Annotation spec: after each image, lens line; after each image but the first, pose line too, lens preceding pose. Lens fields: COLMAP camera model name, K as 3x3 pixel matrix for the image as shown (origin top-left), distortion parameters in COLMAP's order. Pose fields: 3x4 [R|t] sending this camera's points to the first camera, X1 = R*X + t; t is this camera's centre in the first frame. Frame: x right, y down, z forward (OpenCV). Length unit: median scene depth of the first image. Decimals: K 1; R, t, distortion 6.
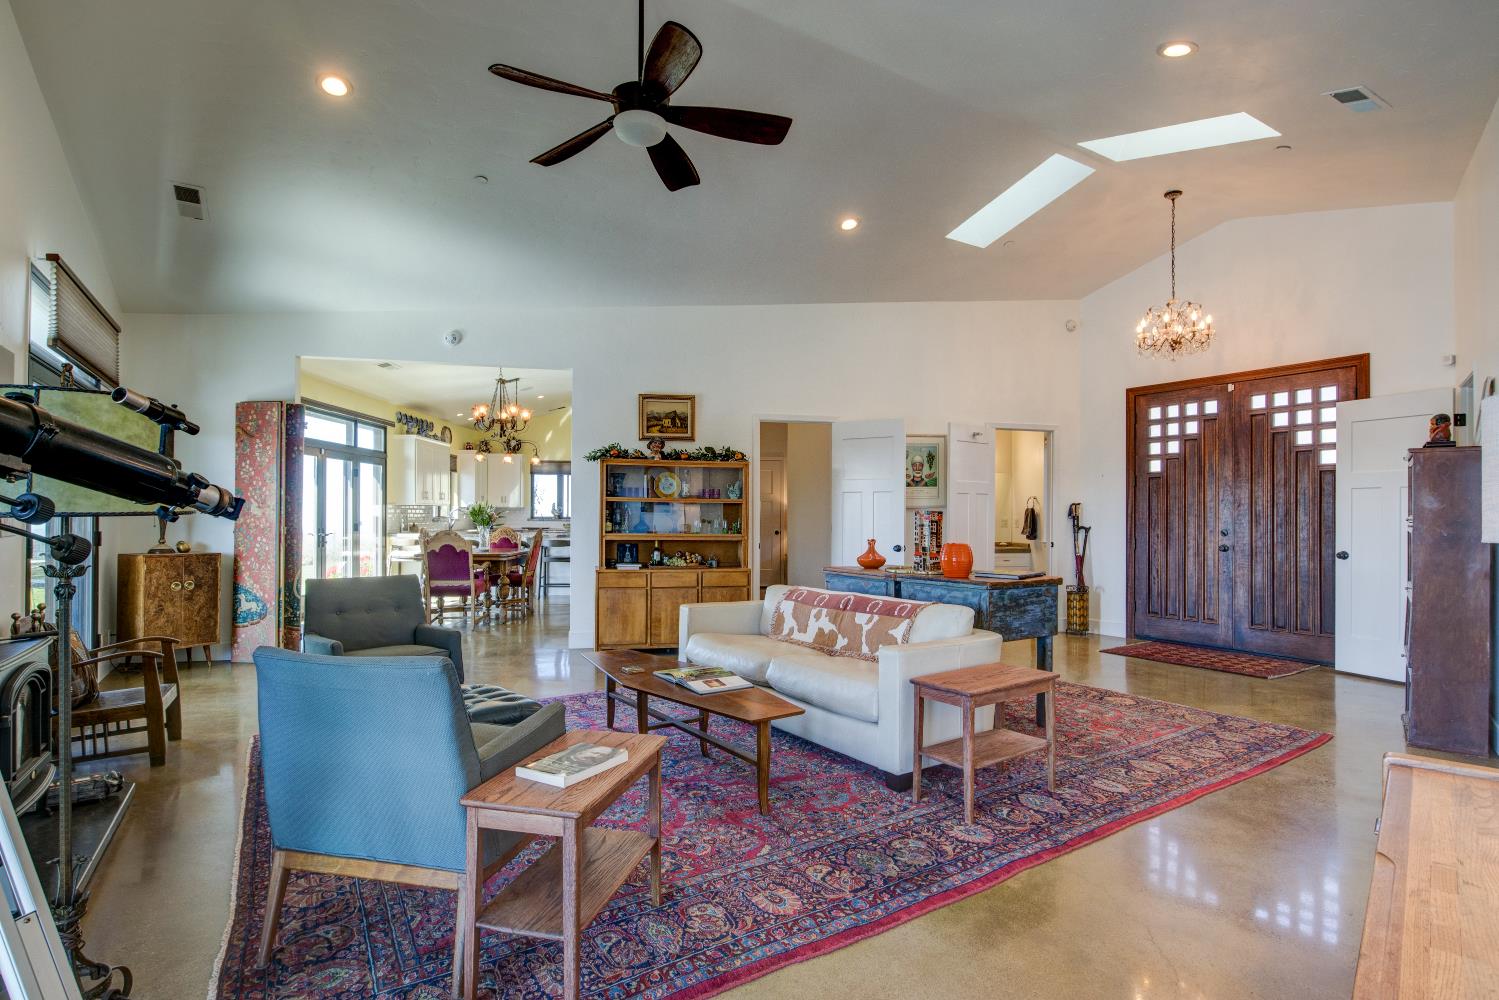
lens RADIAL K [[753.6, 0, 726.9], [0, 753.6, 511.3], [0, 0, 1]] dist [-0.000380, -0.002925]
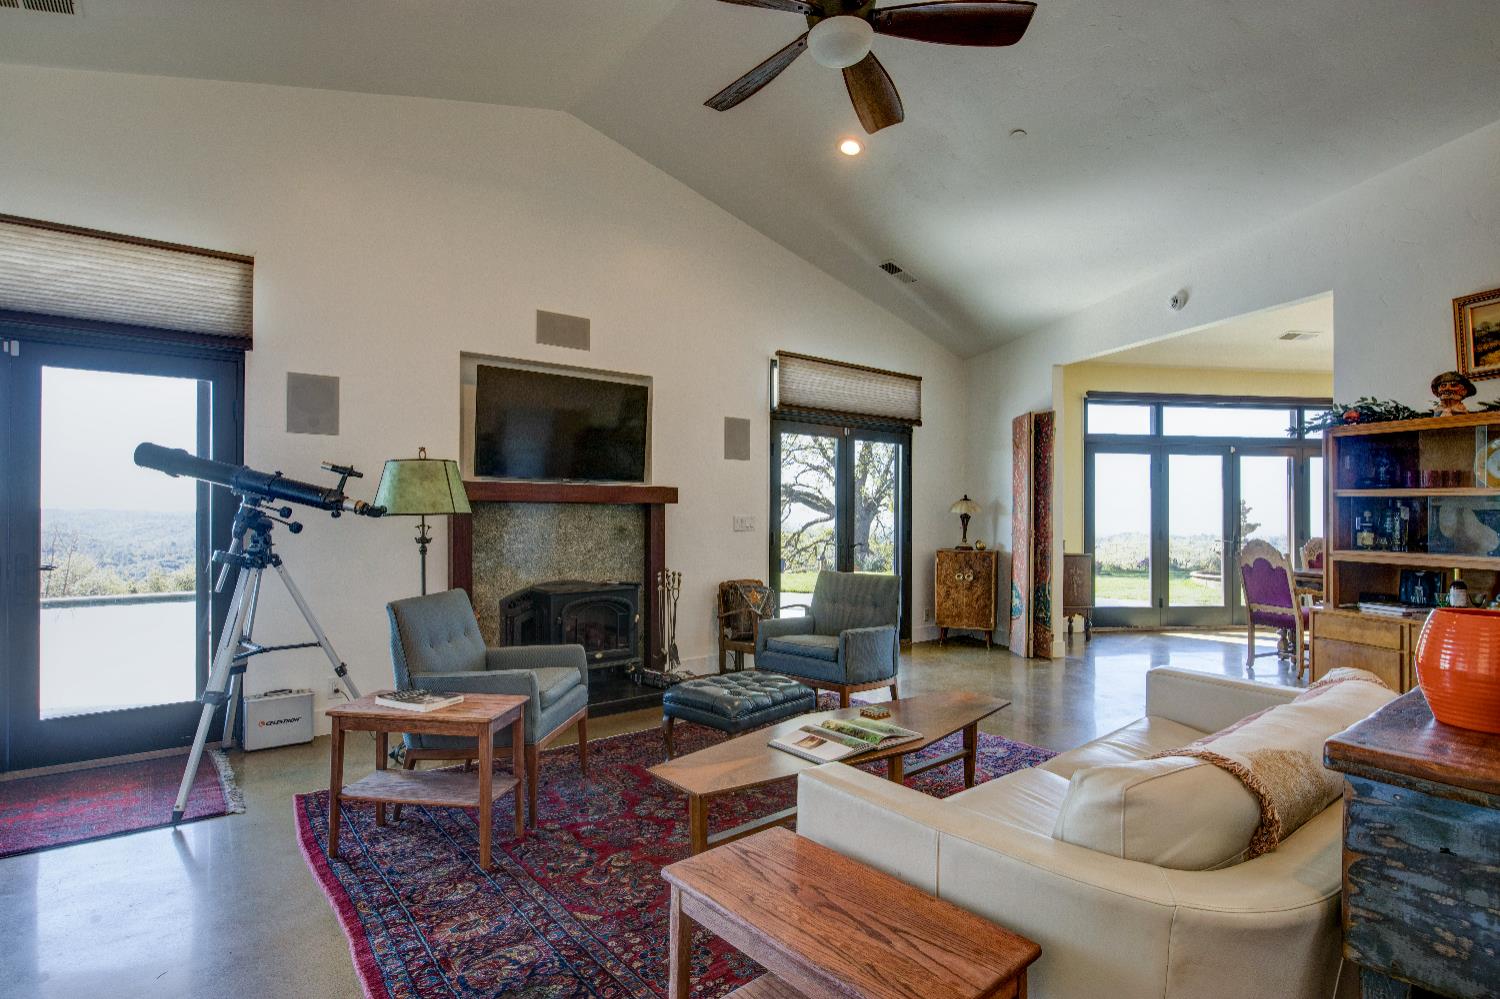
lens RADIAL K [[754.1, 0, 756.6], [0, 754.1, 501.9], [0, 0, 1]] dist [-0.000380, -0.002925]
pose [[0.115132, -0.020965, -0.993129, 0.438638], [-0.001337, 0.999773, -0.021261, 0.004473], [0.993349, 0.003775, 0.115078, 0.525066]]
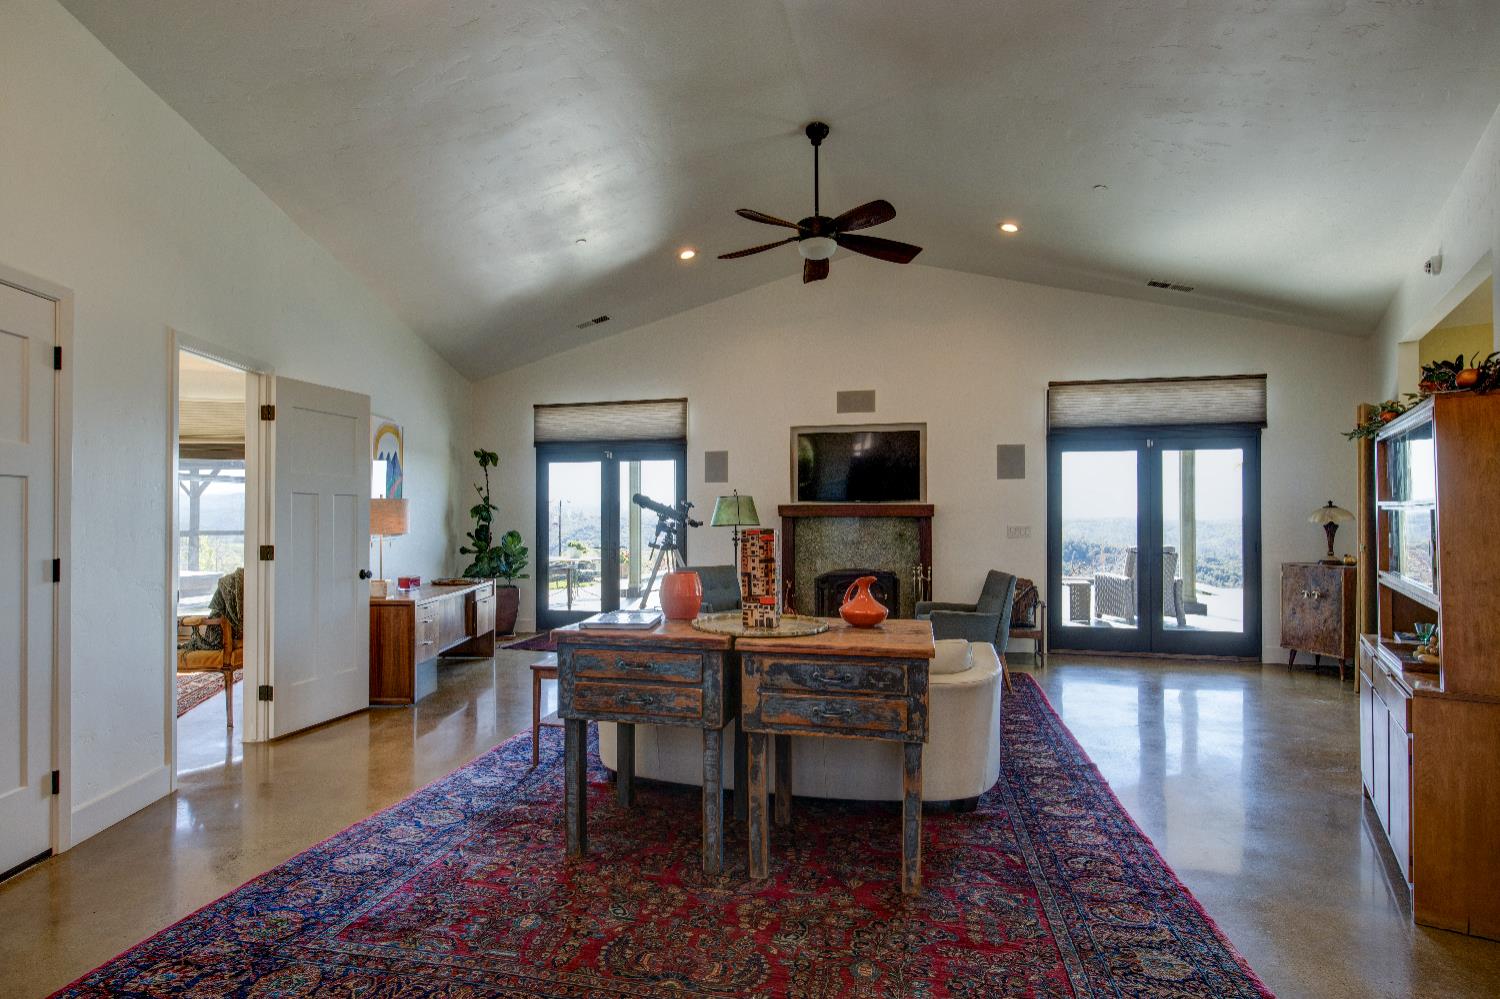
lens RADIAL K [[754.1, 0, 756.2], [0, 754.1, 511.9], [0, 0, 1]] dist [-0.000380, -0.002925]
pose [[-0.710528, -0.007830, -0.703625, 0.589523], [-0.000579, 0.999944, -0.010543, -0.007188], [0.703669, -0.007084, -0.710493, 1.204232]]
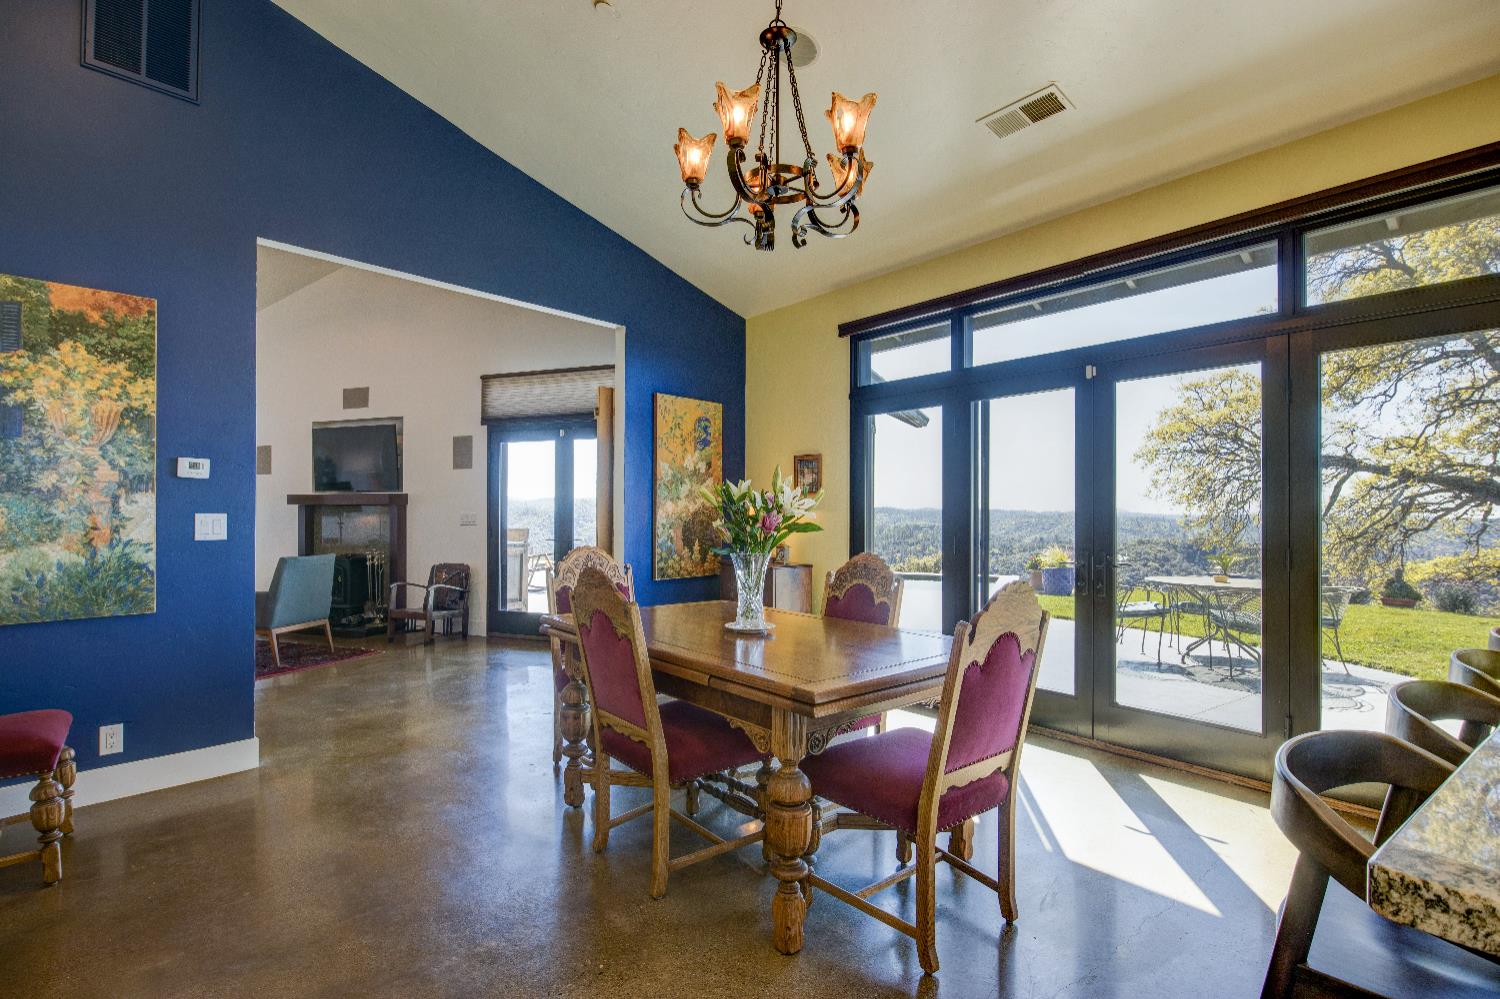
lens RADIAL K [[754.1, 0, 751.3], [0, 754.1, 502.6], [0, 0, 1]] dist [-0.000380, -0.002925]
pose [[-0.808329, -0.011323, -0.588622, -0.218606], [-0.001316, 0.999847, -0.017425, 0.006404], [0.588729, -0.013311, -0.808221, 1.969162]]
